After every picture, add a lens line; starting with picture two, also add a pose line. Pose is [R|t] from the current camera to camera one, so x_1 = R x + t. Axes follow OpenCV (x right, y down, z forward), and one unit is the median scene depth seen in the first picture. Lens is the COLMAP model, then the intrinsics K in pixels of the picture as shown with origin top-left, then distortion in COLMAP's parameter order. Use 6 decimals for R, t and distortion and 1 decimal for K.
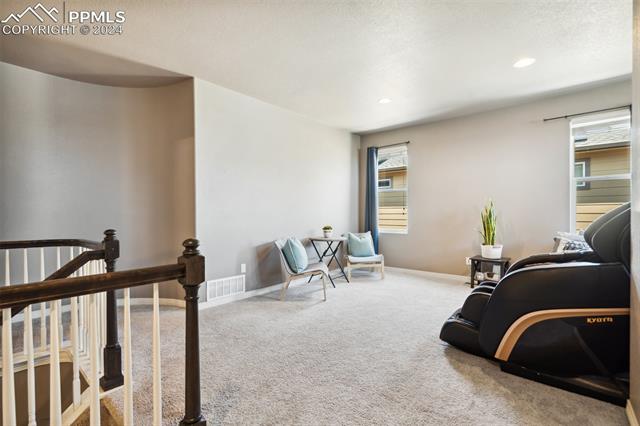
lens RADIAL K [[295.9, 0, 314.1], [0, 295.9, 212.8], [0, 0, 1]] dist [-0.002218, -0.000064]
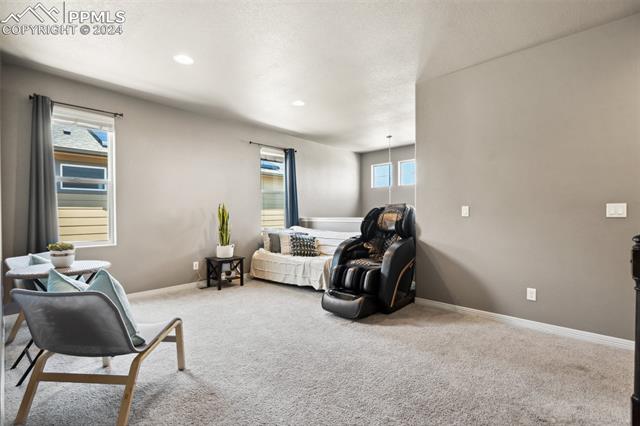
lens RADIAL K [[295.9, 0, 314.1], [0, 295.9, 212.8], [0, 0, 1]] dist [-0.002218, -0.000064]
pose [[0.032818, -0.000537, 0.999461, -0.482656], [-0.004194, 0.999991, 0.000675, -0.009634], [-0.999453, -0.004214, 0.032815, 0.660656]]
